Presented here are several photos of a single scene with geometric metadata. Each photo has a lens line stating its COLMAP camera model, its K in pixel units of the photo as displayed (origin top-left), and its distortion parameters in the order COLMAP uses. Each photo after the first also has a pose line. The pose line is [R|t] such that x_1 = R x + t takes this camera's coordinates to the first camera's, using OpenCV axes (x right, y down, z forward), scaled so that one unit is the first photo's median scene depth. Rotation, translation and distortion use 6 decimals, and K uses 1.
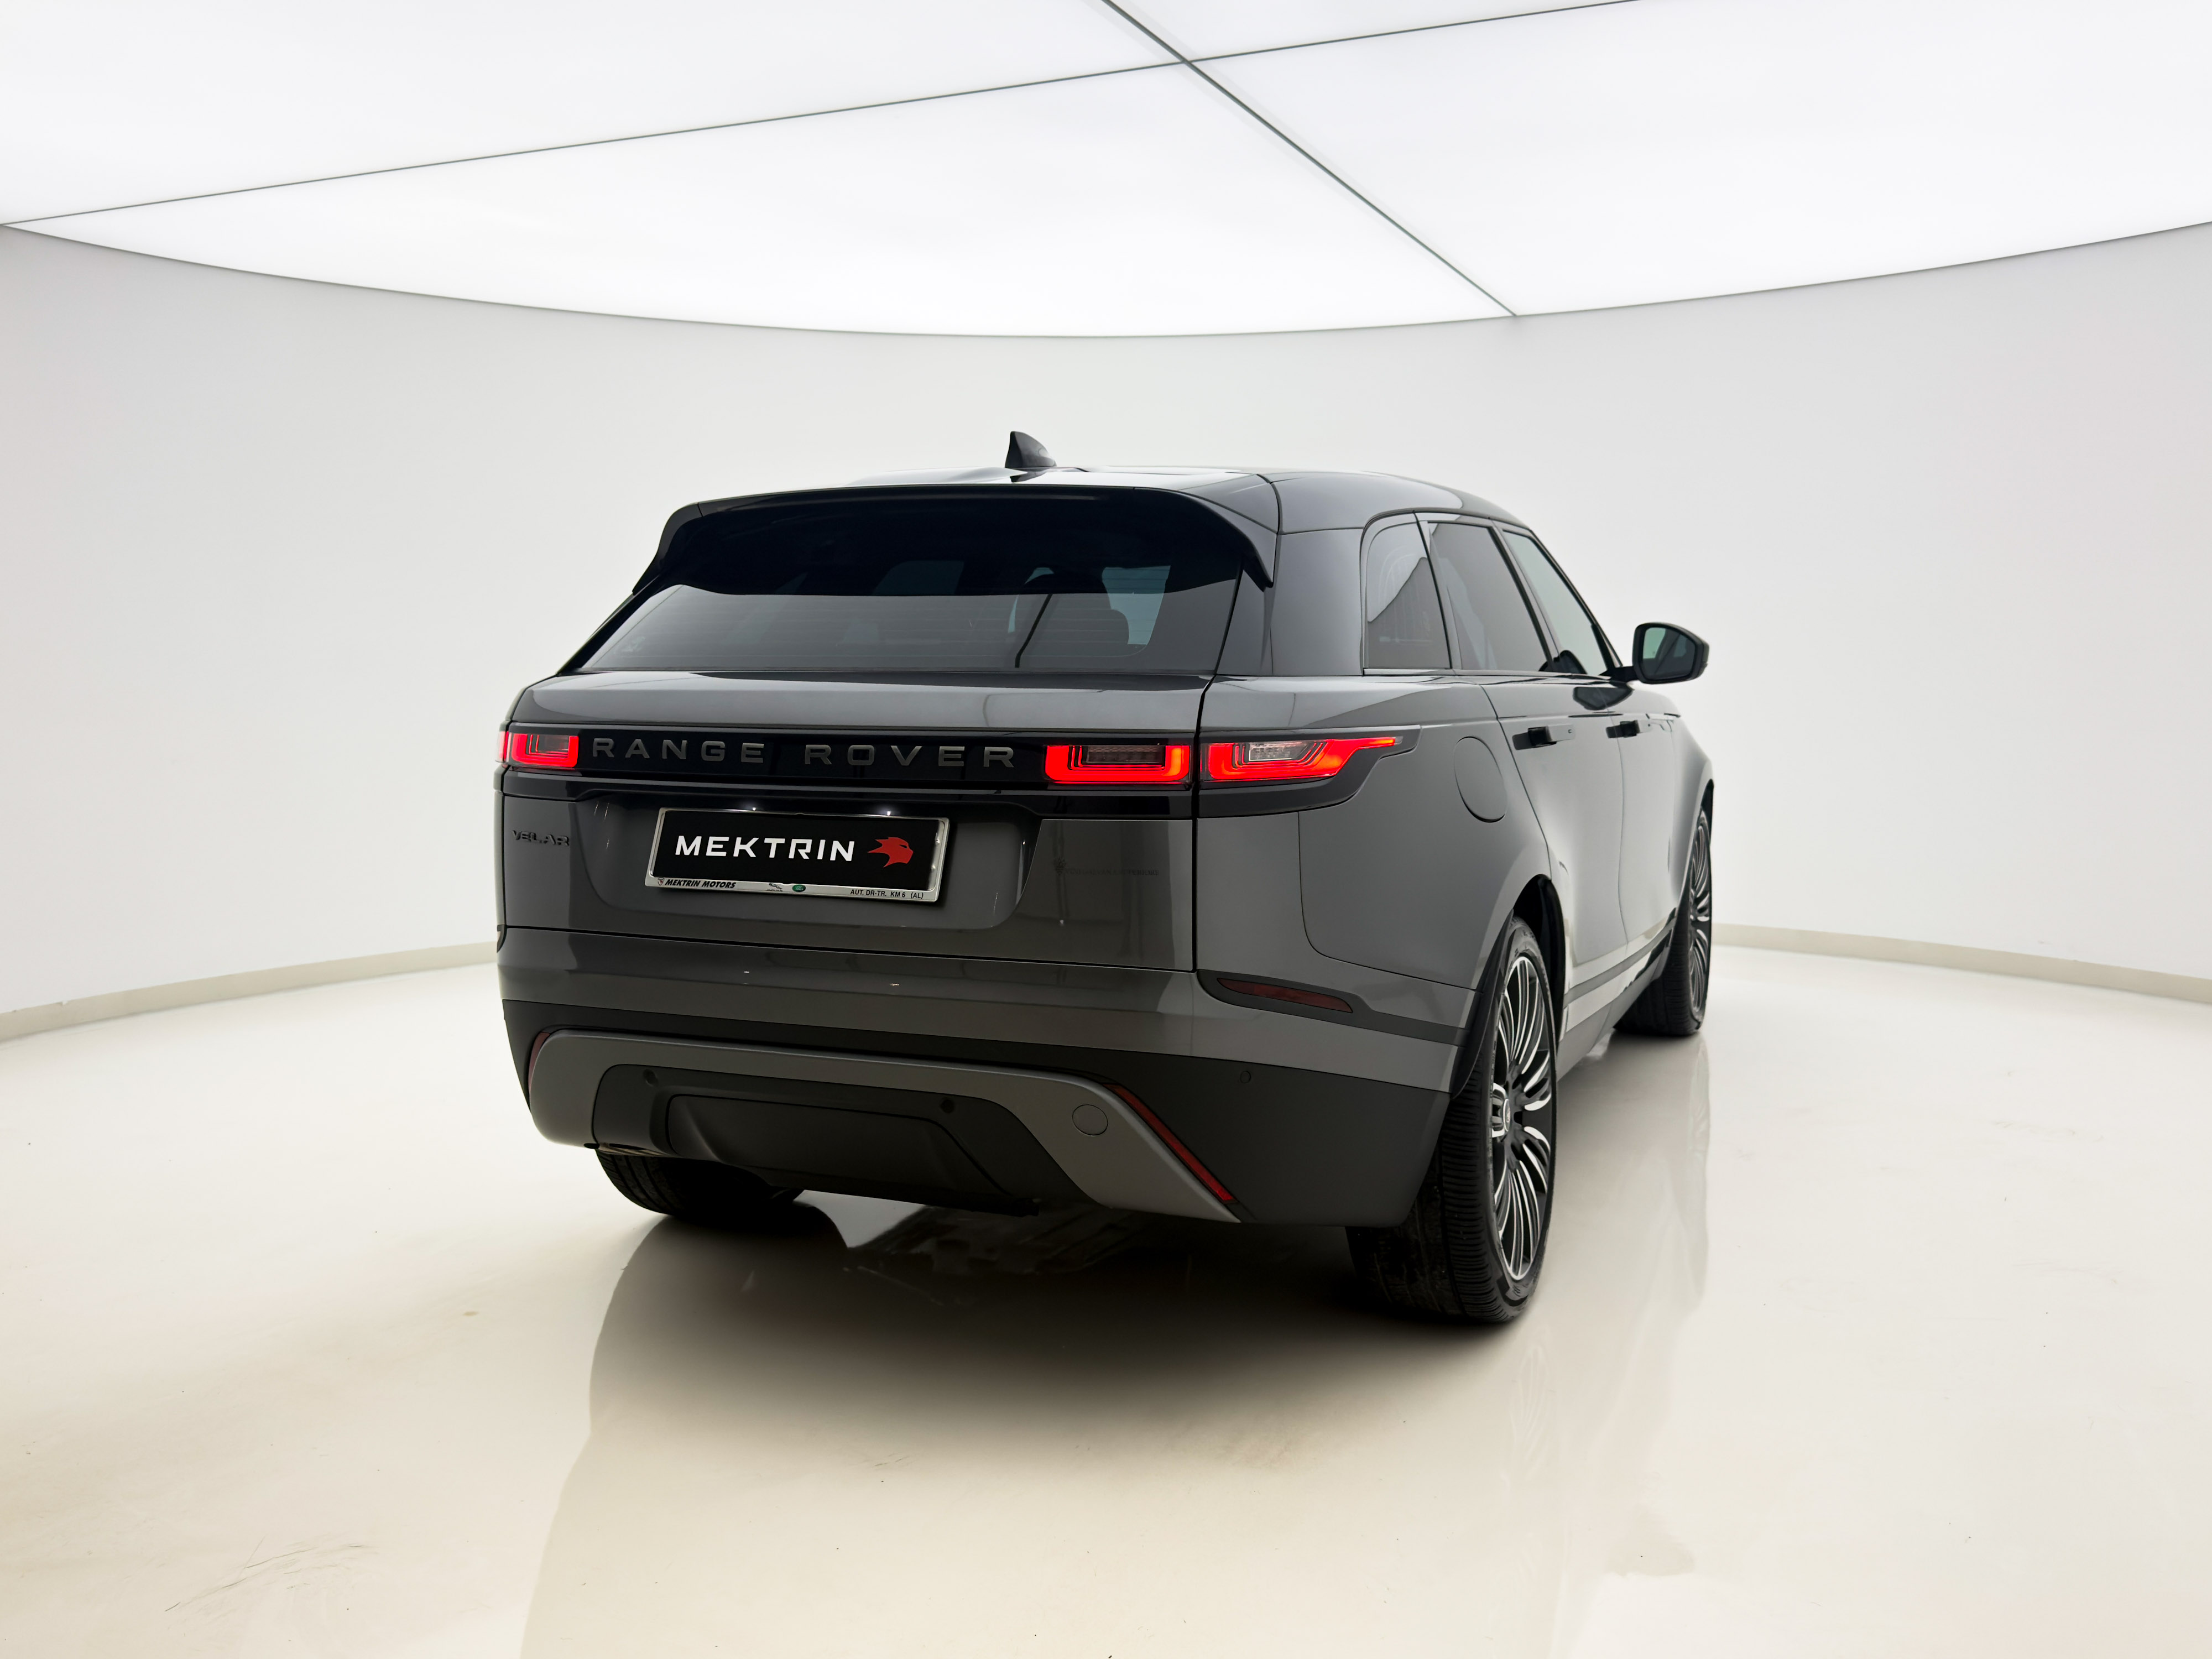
lens RADIAL K [[1426.0, 0, 1106.3], [0, 1426.0, 889.0], [0, 0, 1]] dist [-0.001535, -0.000366]
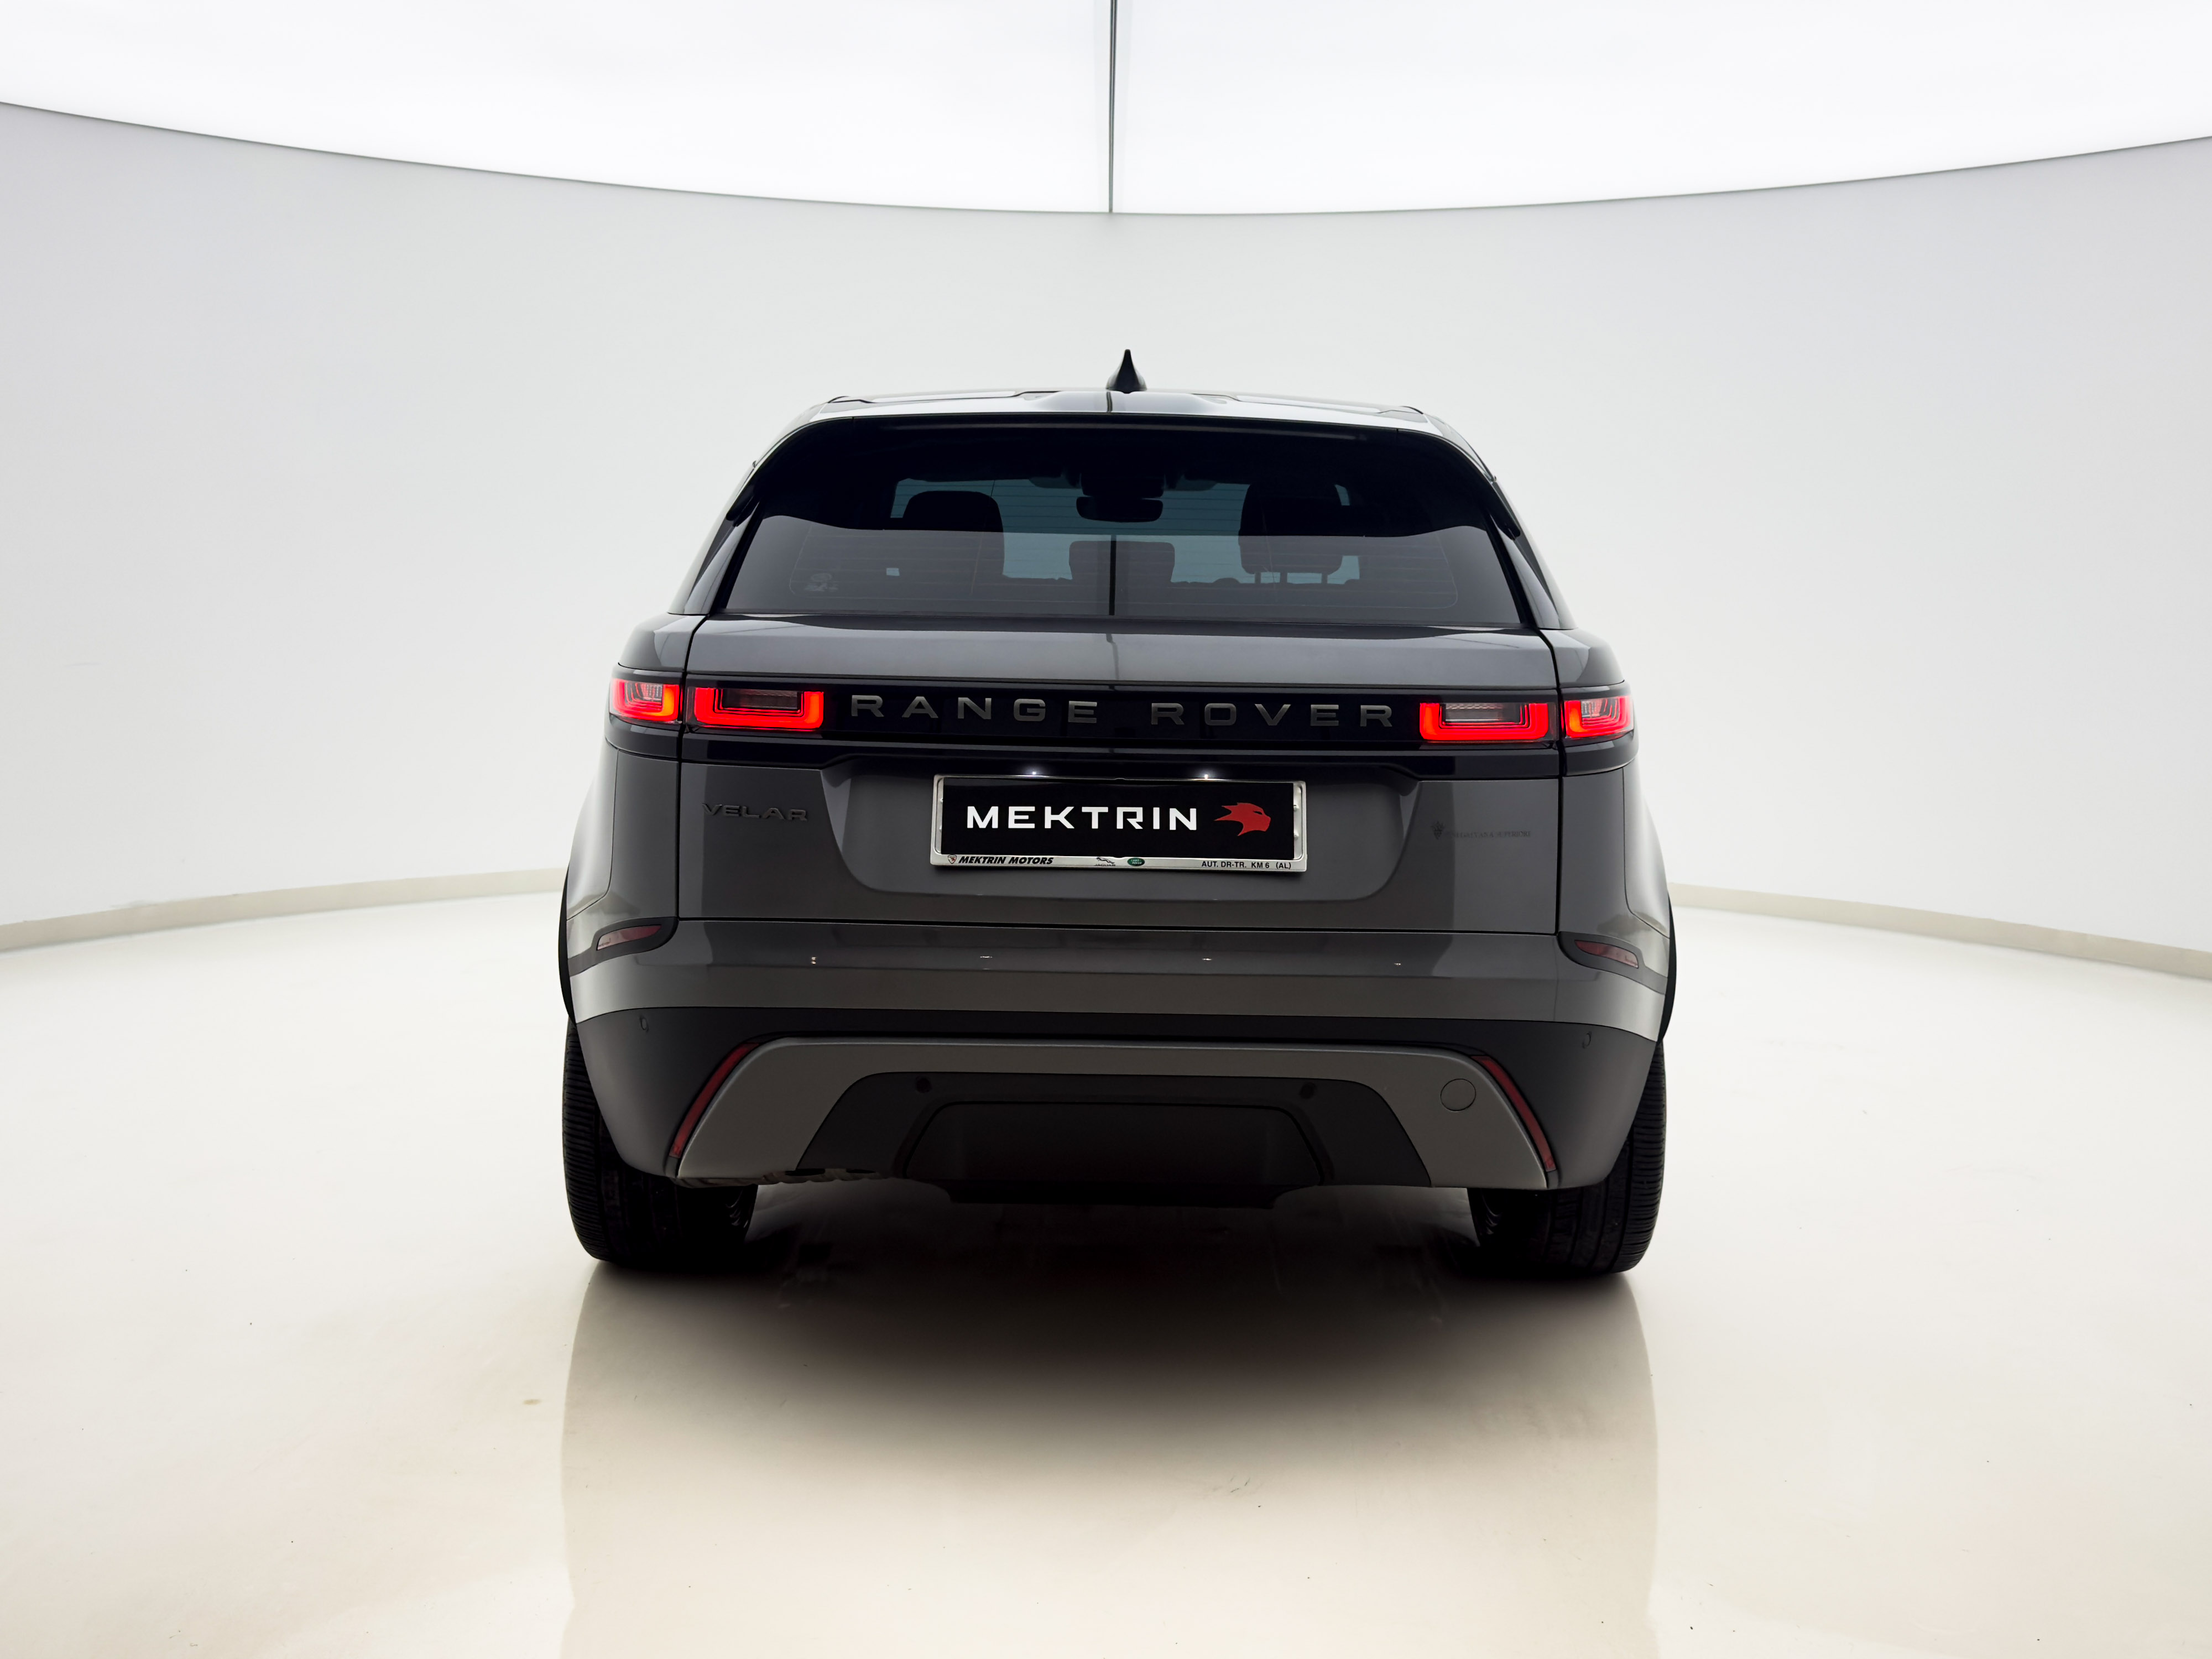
lens RADIAL K [[1533.8, 0, 1106.0], [0, 1533.8, 829.5], [0, 0, 1]] dist [0.005459, -0.001541]
pose [[0.961721, -0.026222, 0.272774, -0.491079], [0.028624, 0.999579, -0.004830, -0.016542], [-0.272533, 0.012453, 0.962066, 0.070674]]
